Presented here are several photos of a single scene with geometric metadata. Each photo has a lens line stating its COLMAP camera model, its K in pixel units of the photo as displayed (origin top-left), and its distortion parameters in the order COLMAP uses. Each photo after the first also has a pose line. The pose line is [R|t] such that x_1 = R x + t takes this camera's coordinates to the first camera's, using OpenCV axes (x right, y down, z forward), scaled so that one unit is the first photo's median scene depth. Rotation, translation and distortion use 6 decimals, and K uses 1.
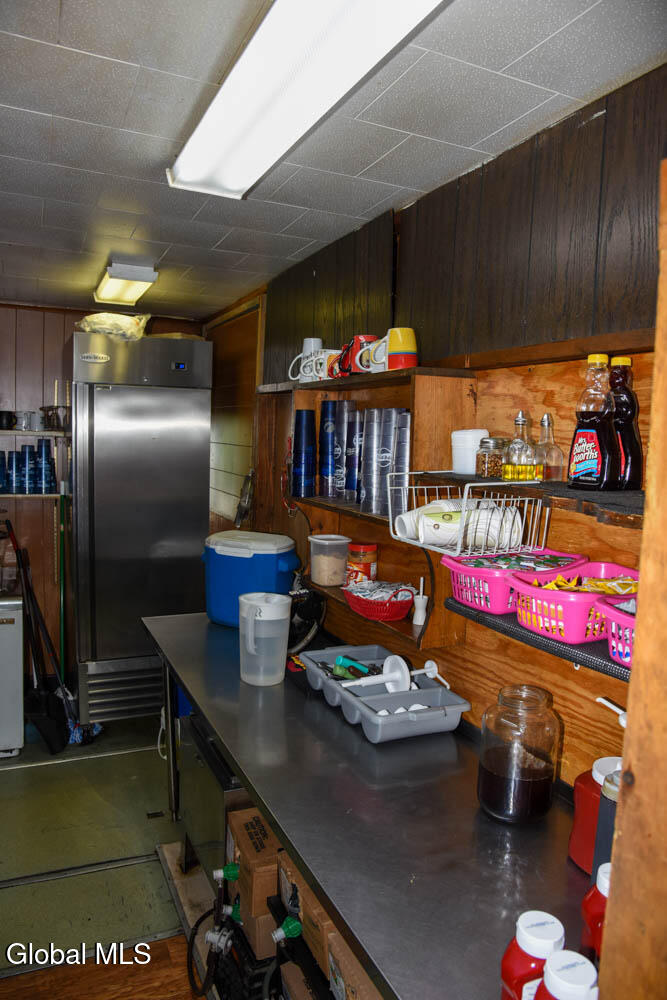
lens RADIAL K [[677.0, 0, 333.5], [0, 677.0, 500.0], [0, 0, 1]] dist [-0.116976, 0.059794]
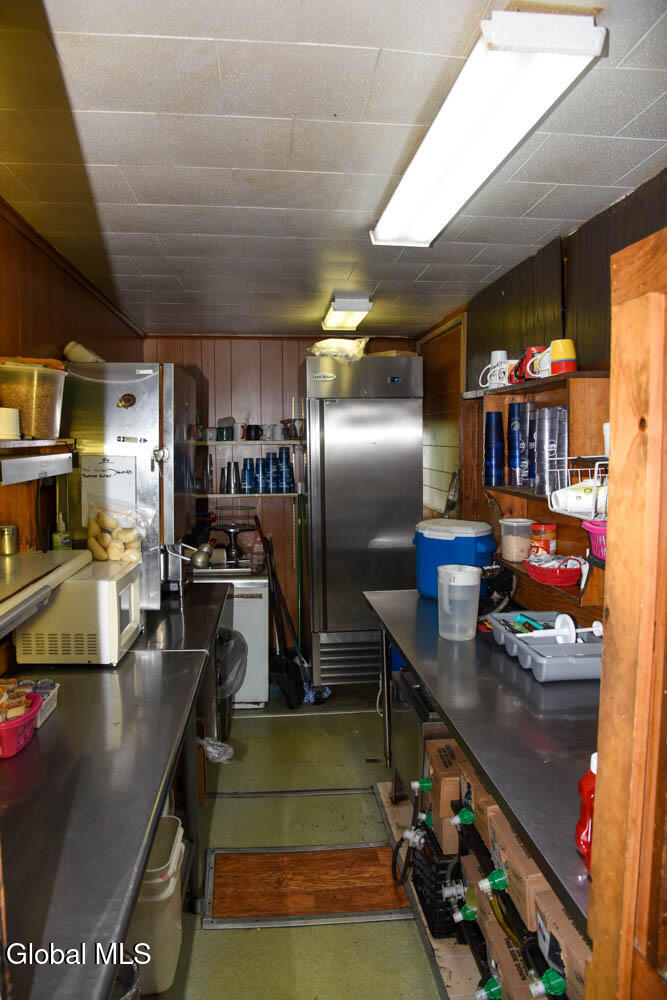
lens RADIAL K [[685.0, 0, 333.5], [0, 685.0, 500.0], [0, 0, 1]] dist [-0.117536, 0.066877]
pose [[0.943697, -0.012777, -0.330565, 0.074576], [0.008413, 0.999858, -0.014628, 0.031619], [0.330705, 0.011023, 0.943670, -0.186560]]
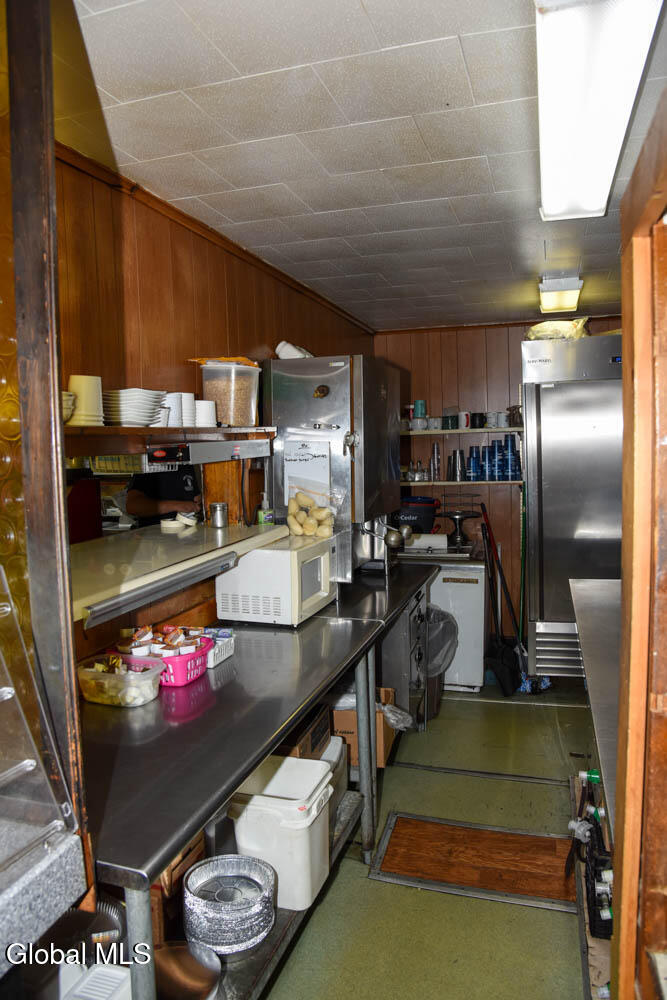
lens RADIAL K [[685.0, 0, 333.5], [0, 685.0, 500.0], [0, 0, 1]] dist [-0.117536, 0.066877]
pose [[0.737471, -0.002985, -0.675372, 0.218271], [-0.003534, 0.999959, -0.008278, 0.053119], [0.675370, 0.008491, 0.737430, -0.154120]]
